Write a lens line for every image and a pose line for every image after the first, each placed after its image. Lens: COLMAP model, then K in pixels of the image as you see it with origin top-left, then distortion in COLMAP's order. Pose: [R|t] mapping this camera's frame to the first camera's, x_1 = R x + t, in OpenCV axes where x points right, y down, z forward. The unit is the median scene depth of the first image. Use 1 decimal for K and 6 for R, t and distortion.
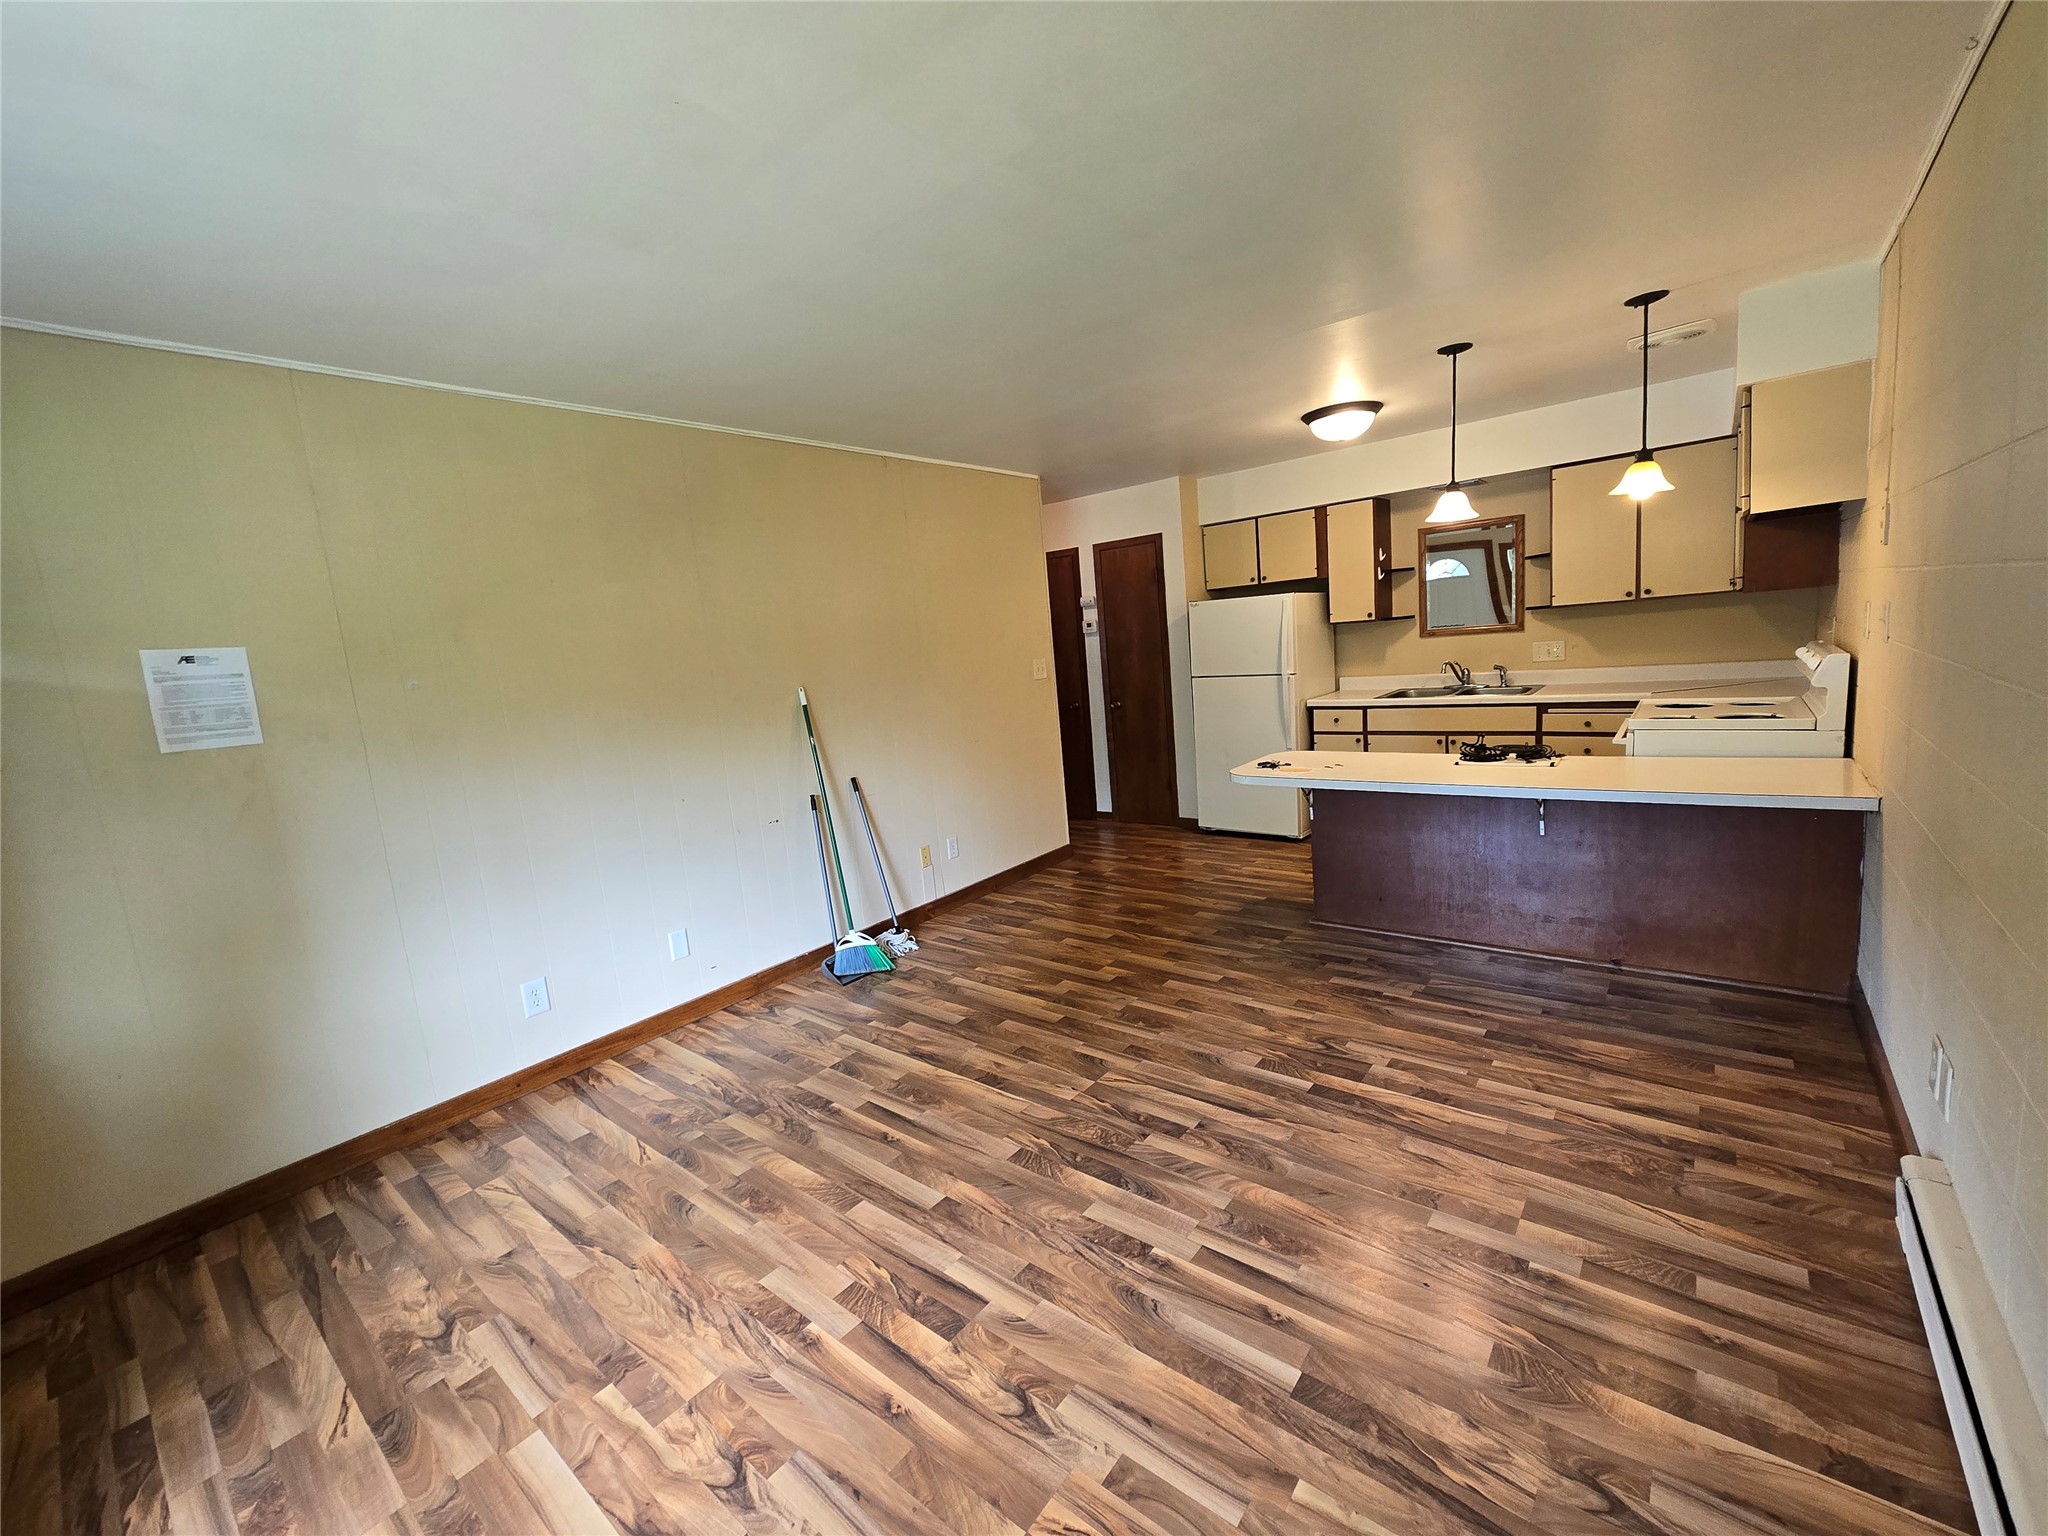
lens RADIAL K [[836.1, 0, 1022.0], [0, 836.1, 760.0], [0, 0, 1]] dist [0.002107, 0.000069]
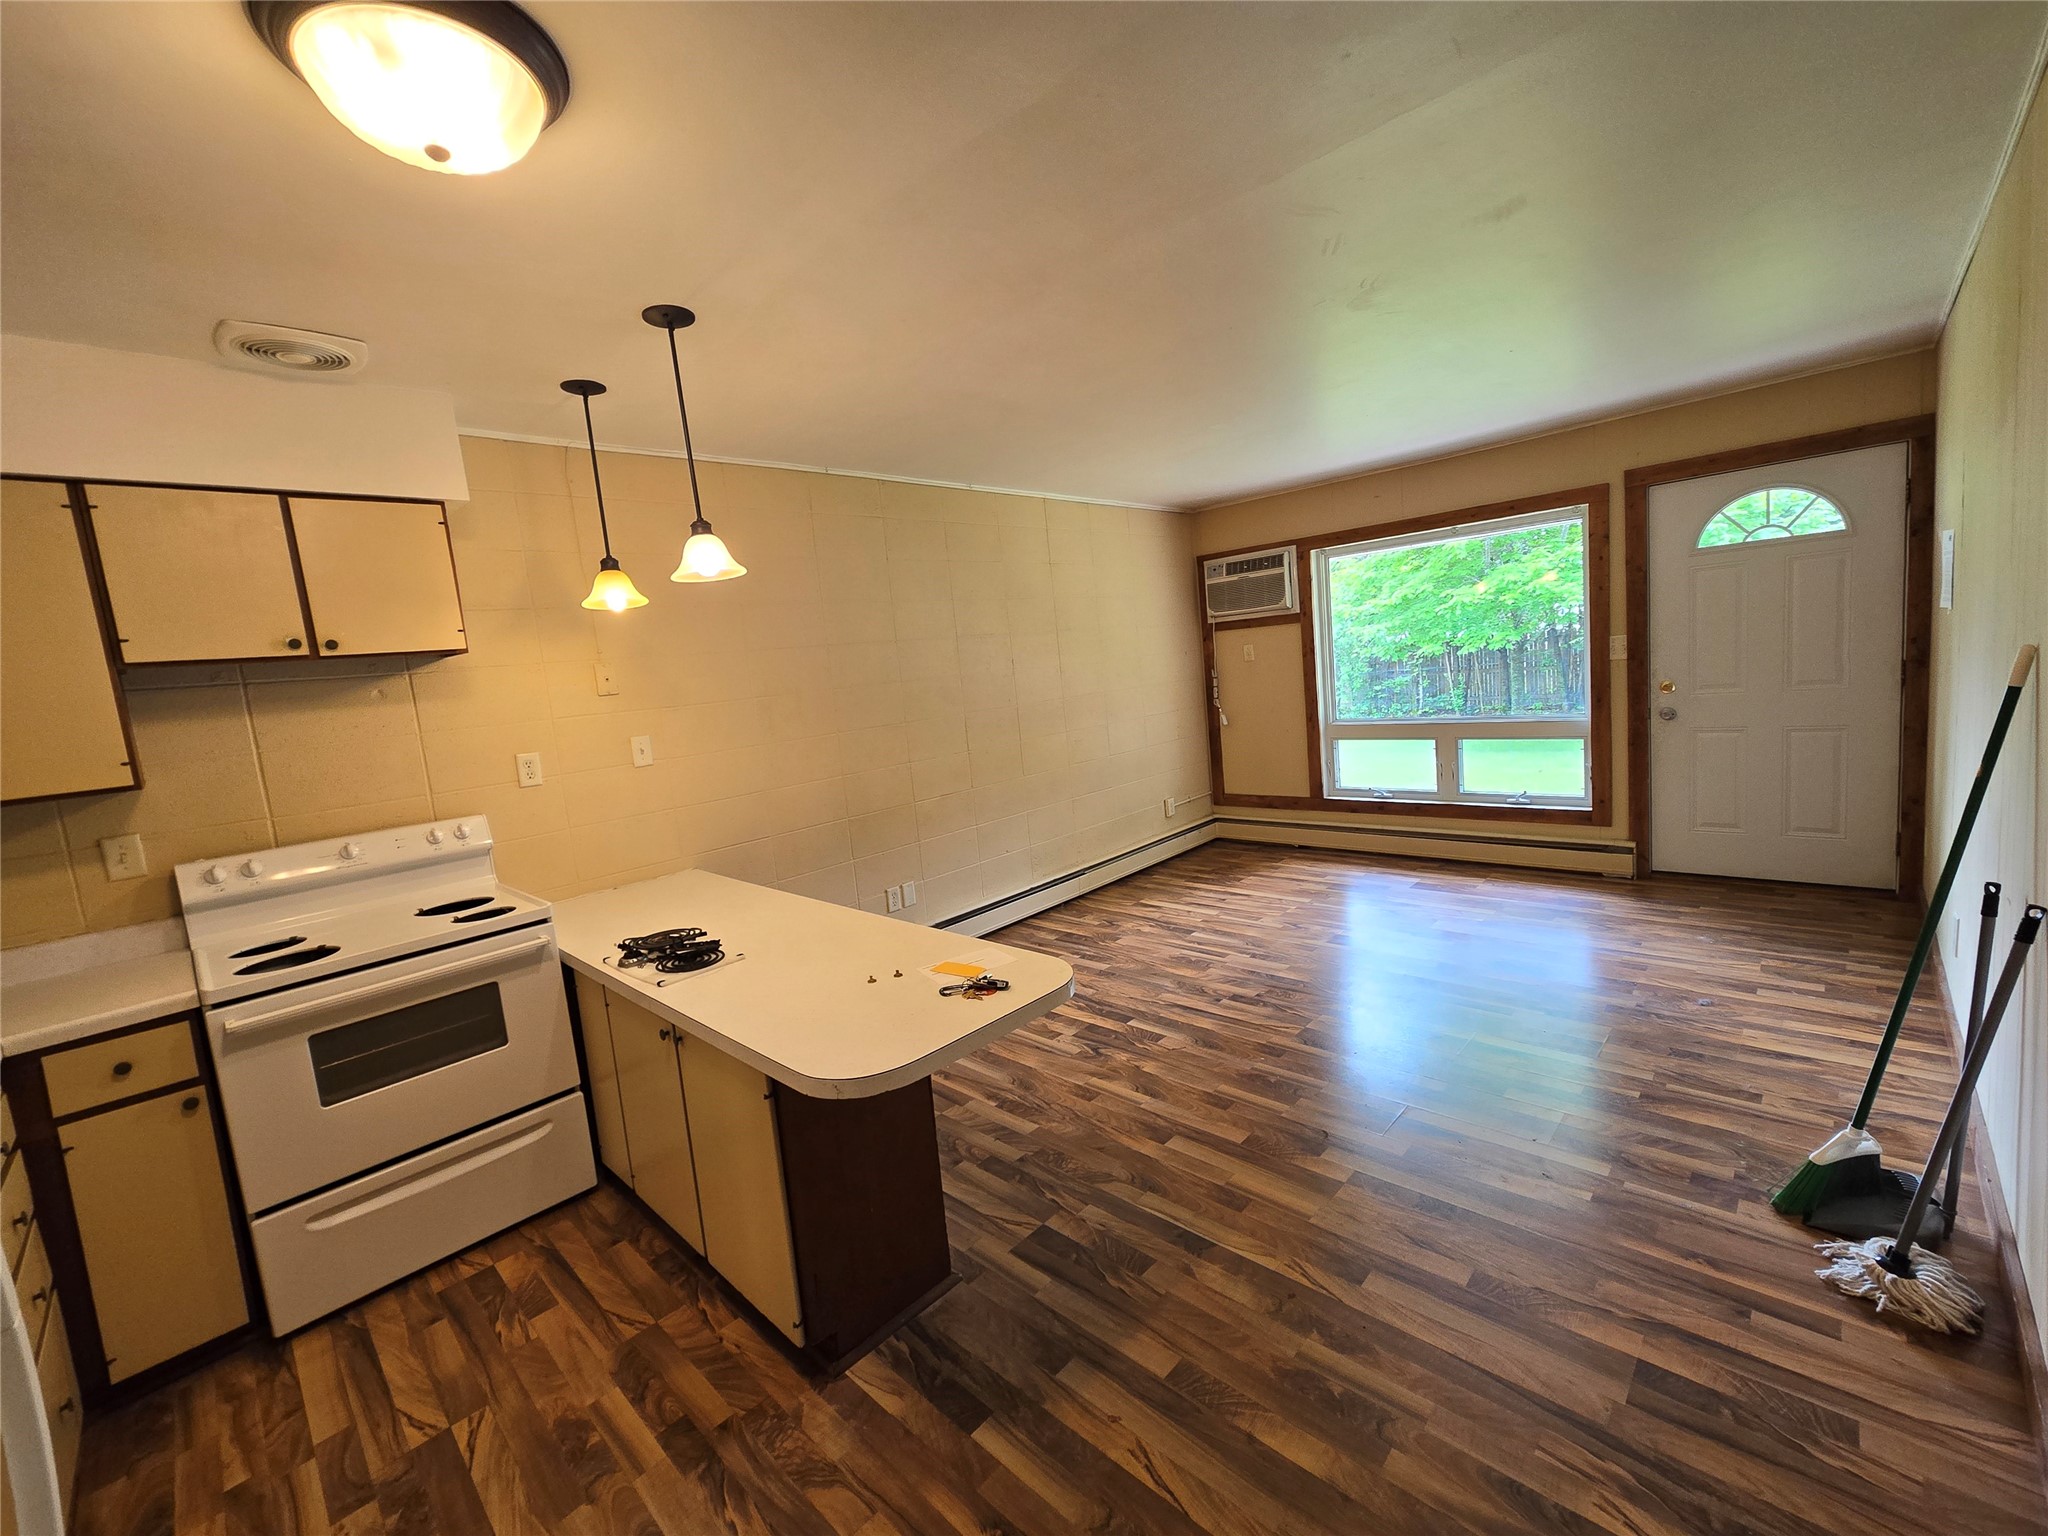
lens RADIAL K [[836.1, 0, 1024.4], [0, 836.1, 760.5], [0, 0, 1]] dist [0.002107, 0.000069]
pose [[-0.979954, 0.171796, 0.100874, 0.282720], [0.192050, 0.949260, 0.249041, -0.323353], [-0.052972, 0.263422, -0.963225, 1.994677]]
